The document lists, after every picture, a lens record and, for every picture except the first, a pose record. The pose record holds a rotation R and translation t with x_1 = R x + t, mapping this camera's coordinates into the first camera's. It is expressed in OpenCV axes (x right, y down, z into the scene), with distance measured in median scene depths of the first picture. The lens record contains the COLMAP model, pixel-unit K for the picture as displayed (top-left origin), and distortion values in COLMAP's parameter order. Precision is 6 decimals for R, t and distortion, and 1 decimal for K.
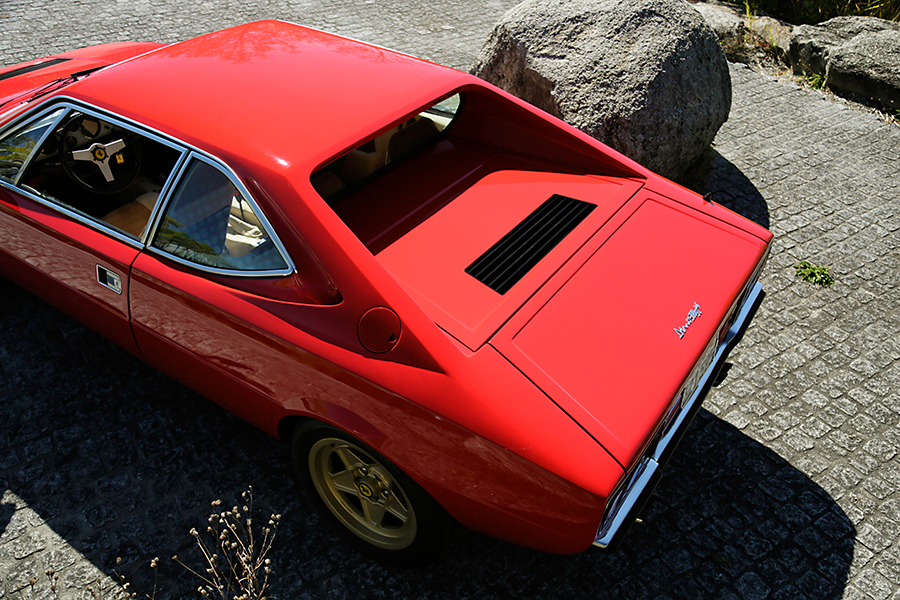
lens RADIAL K [[816.3, 0, 453.0], [0, 816.3, 297.0], [0, 0, 1]] dist [-0.005435, 0.047939]
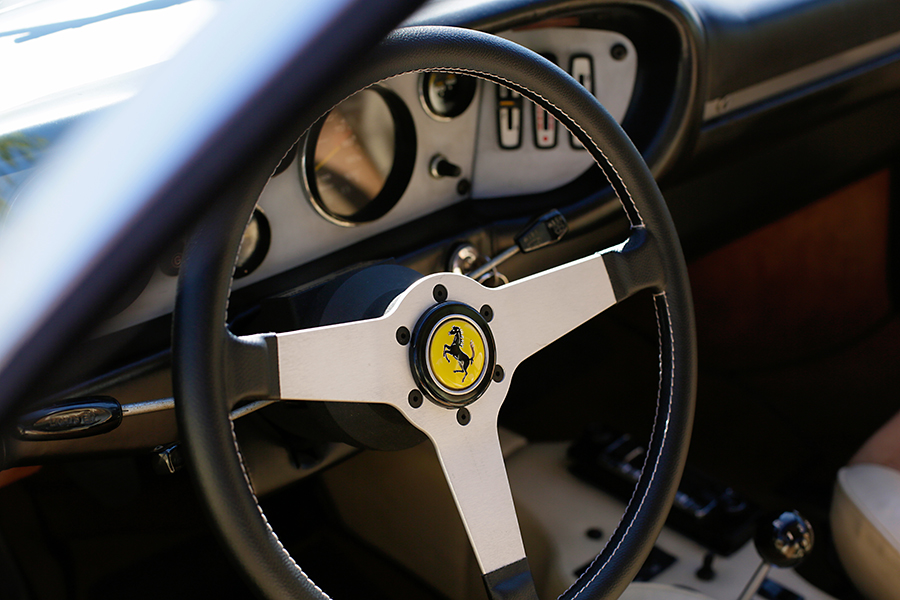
lens RADIAL K [[1269.7, 0, 450.0], [0, 1269.7, 300.1], [0, 0, 1]] dist [-0.110072, 0.000000]
pose [[0.982915, 0.082984, -0.164291, -0.399366], [-0.106350, 0.984572, -0.138955, -0.155022], [0.150225, 0.154053, 0.976576, 0.800703]]
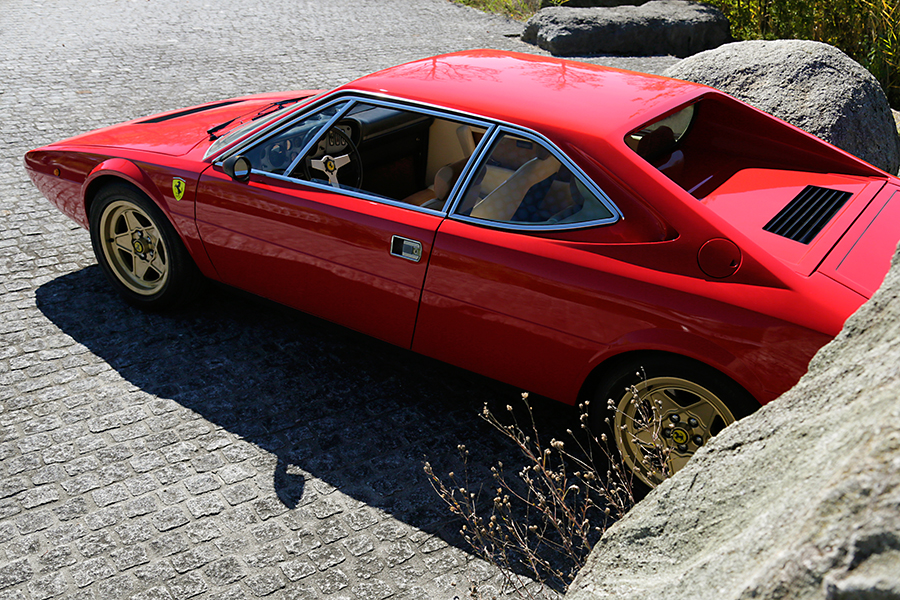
lens RADIAL K [[1043.3, 0, 441.1], [0, 1043.3, 290.9], [0, 0, 1]] dist [0.025736, 0.000000]
pose [[0.999341, 0.005106, 0.035937, -0.339821], [0.002930, 0.975472, -0.220102, 0.259115], [-0.036179, 0.220063, 0.974815, -0.227468]]
